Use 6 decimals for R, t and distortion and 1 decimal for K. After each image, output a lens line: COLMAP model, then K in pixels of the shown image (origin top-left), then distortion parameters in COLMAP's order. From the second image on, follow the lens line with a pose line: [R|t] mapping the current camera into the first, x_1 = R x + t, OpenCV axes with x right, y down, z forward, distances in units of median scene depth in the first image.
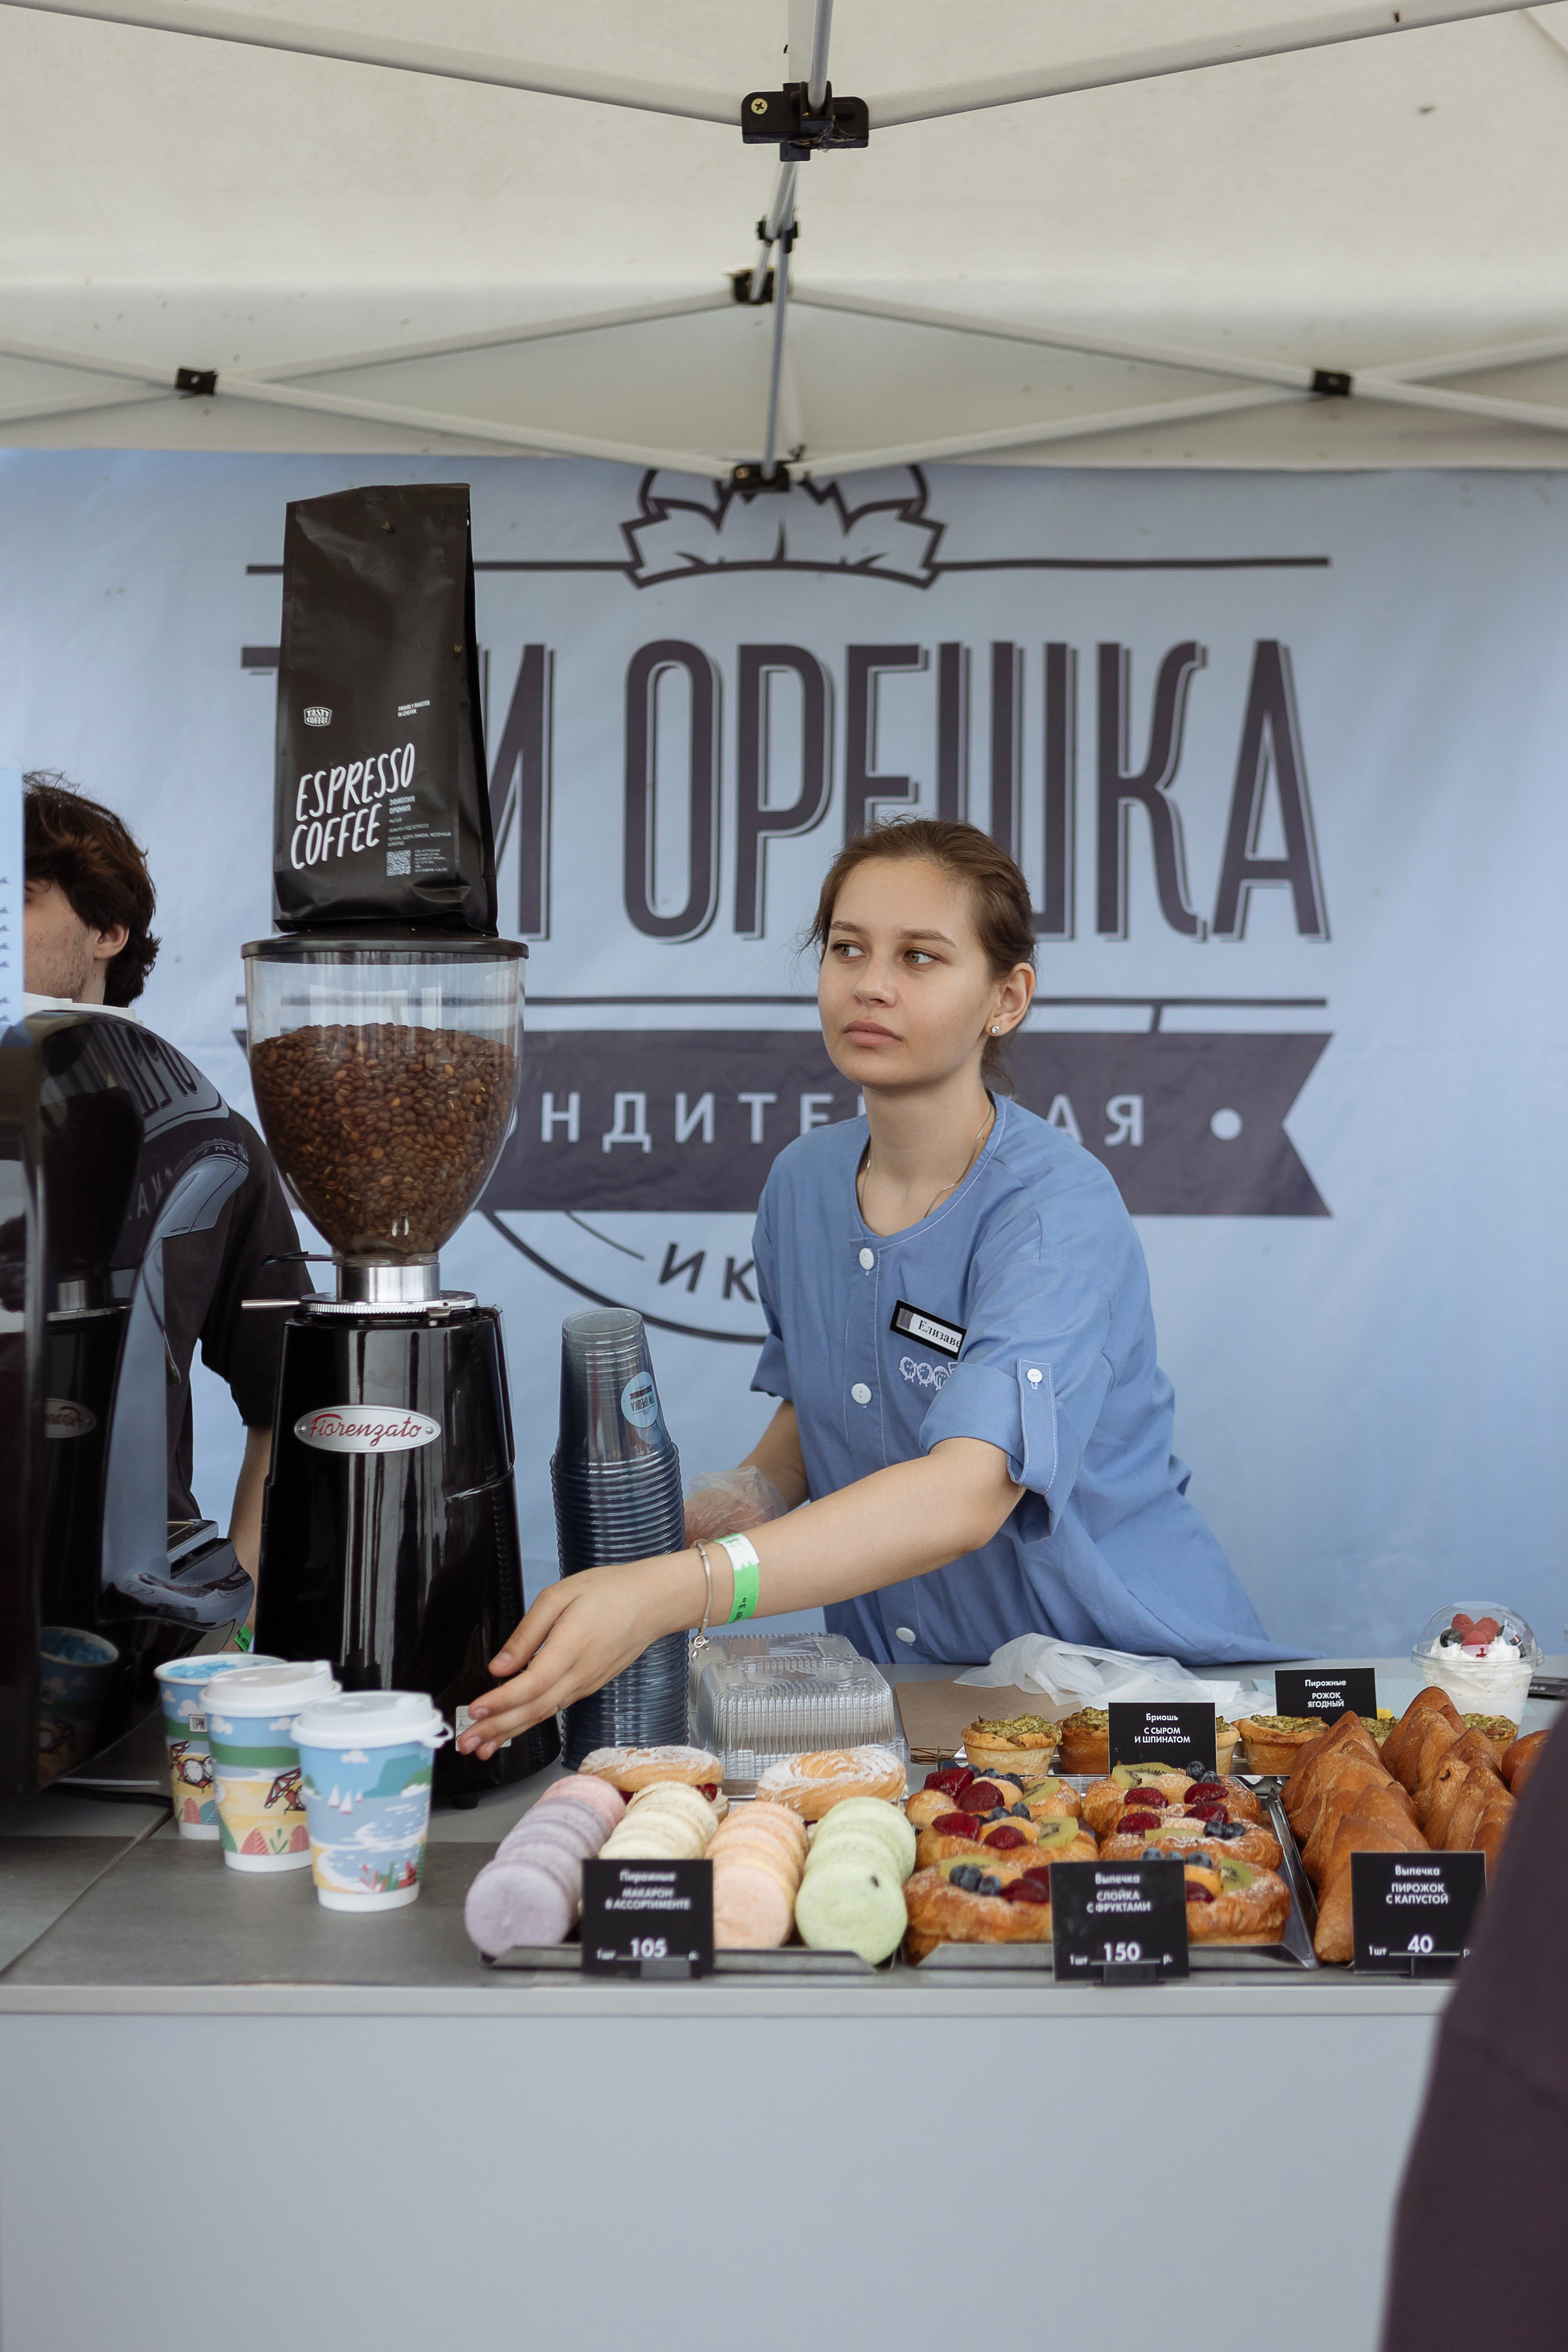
lens RADIAL K [[2934.4, 0, 874.0], [0, 2934.4, 1082.3], [0, 0, 1]] dist [-0.074371, 0.000000]
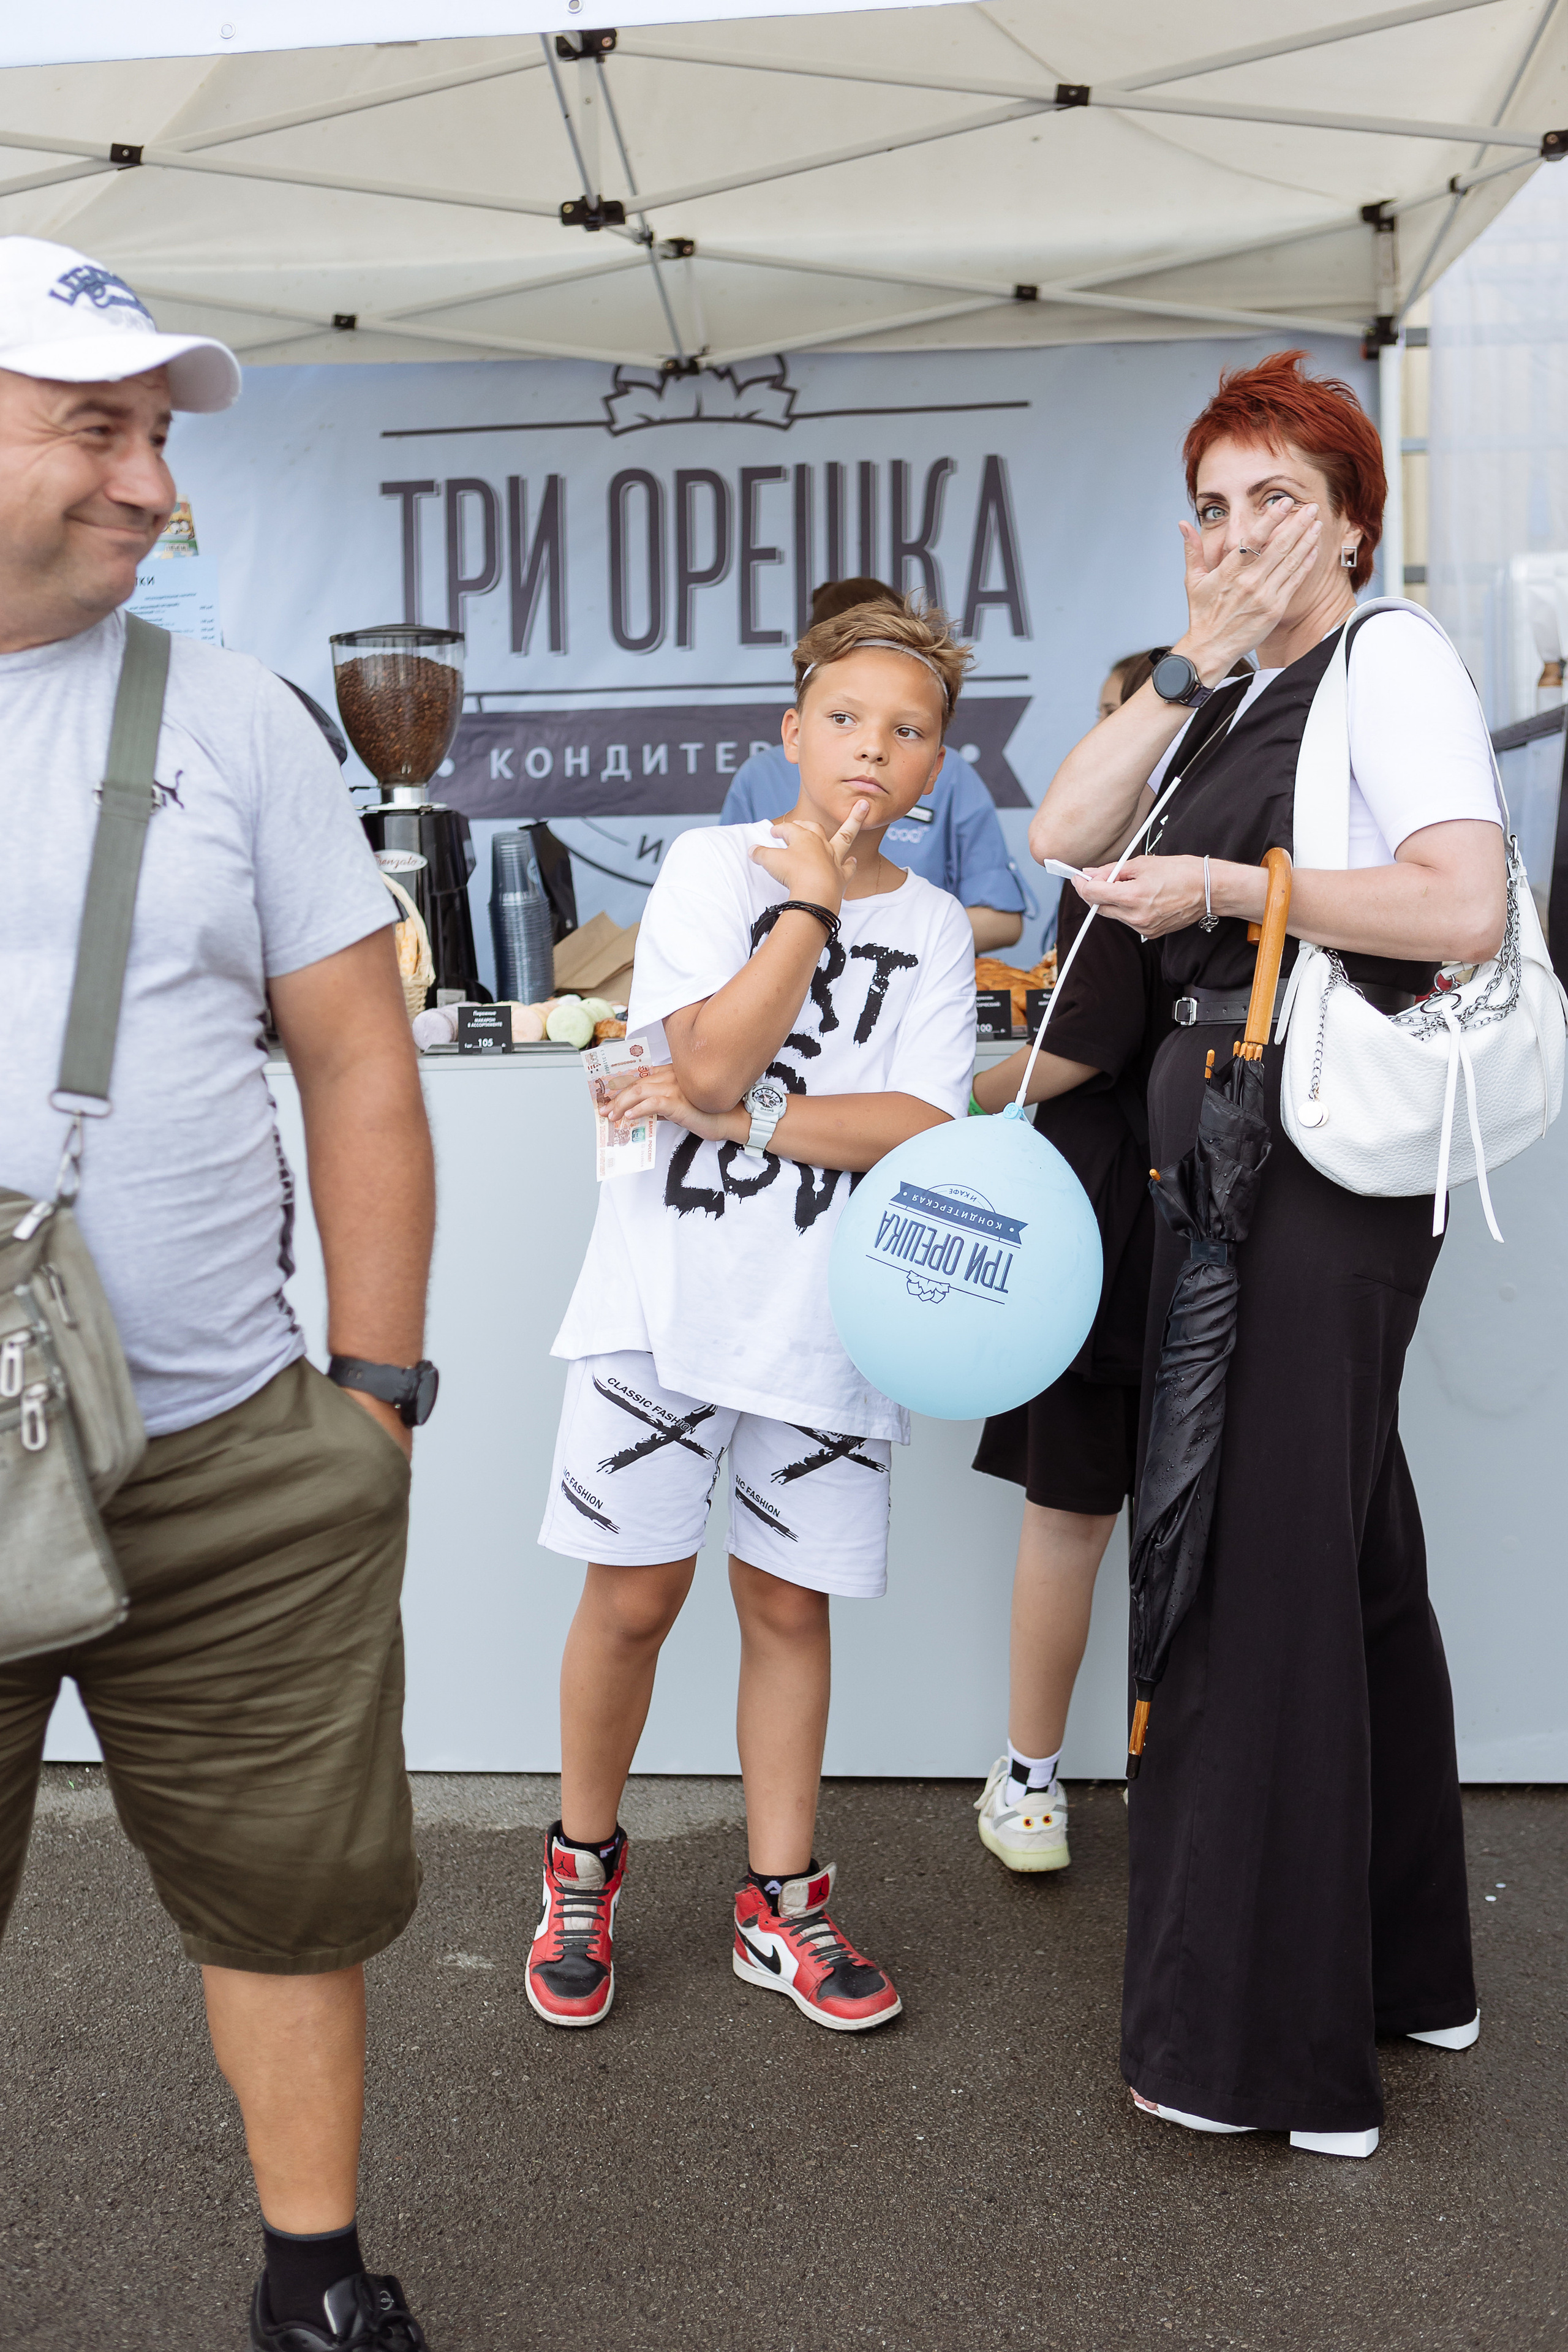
lens RADIAL K [[2523.5, 0, 791.0], [0, 2523.5, 1101.1], [0, 0, 1]] dist [-0.044873, 0.000000]
pose [[0.994478, -0.011878, -0.104274, 0.164589], [0.023147, 0.993931, 0.107542, 0.053639], [0.102364, -0.109362, 0.988717, -0.437979]]
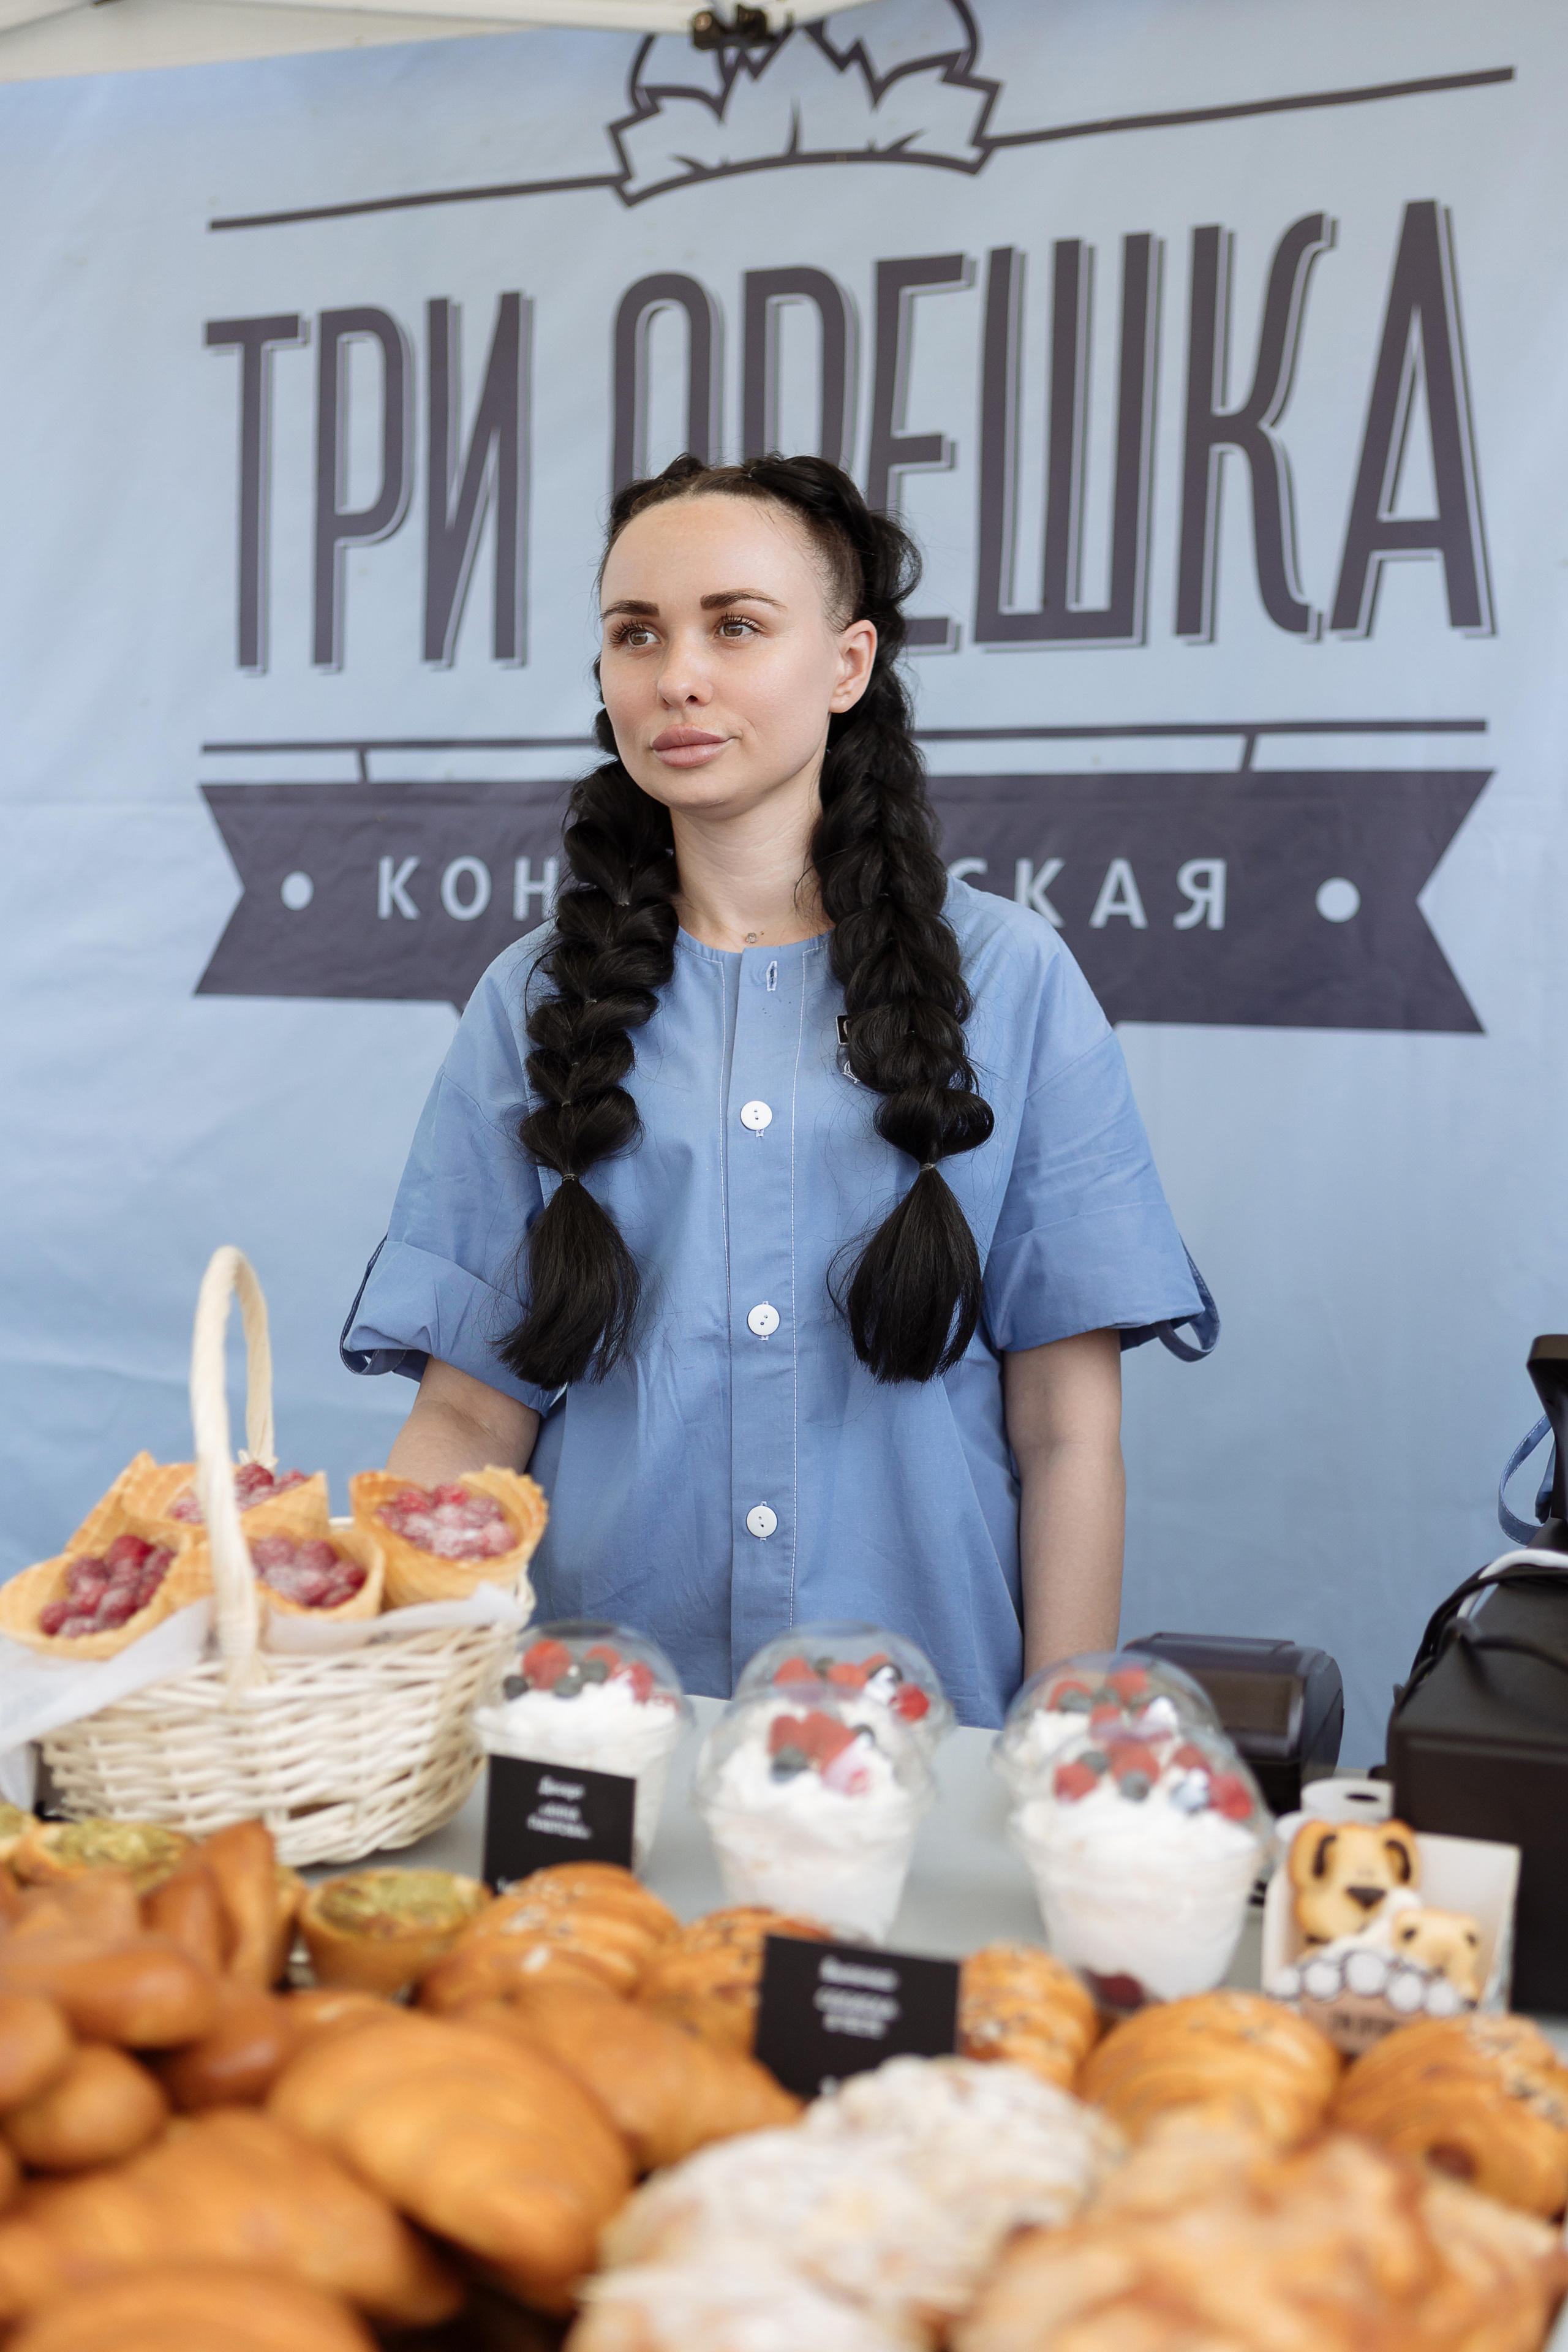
lens RADIAL K [[2899.6, 0, 756.0], [0, 2899.6, 1118.5], [0, 0, 1]] dist [0.000186, 0.000000]
pose [[0.922488, 0.034712, -0.384461, 0.260444], [-0.010206, 0.997794, 0.065601, 0.022583], [0.385890, -0.056592, 0.920807, 0.292631]]
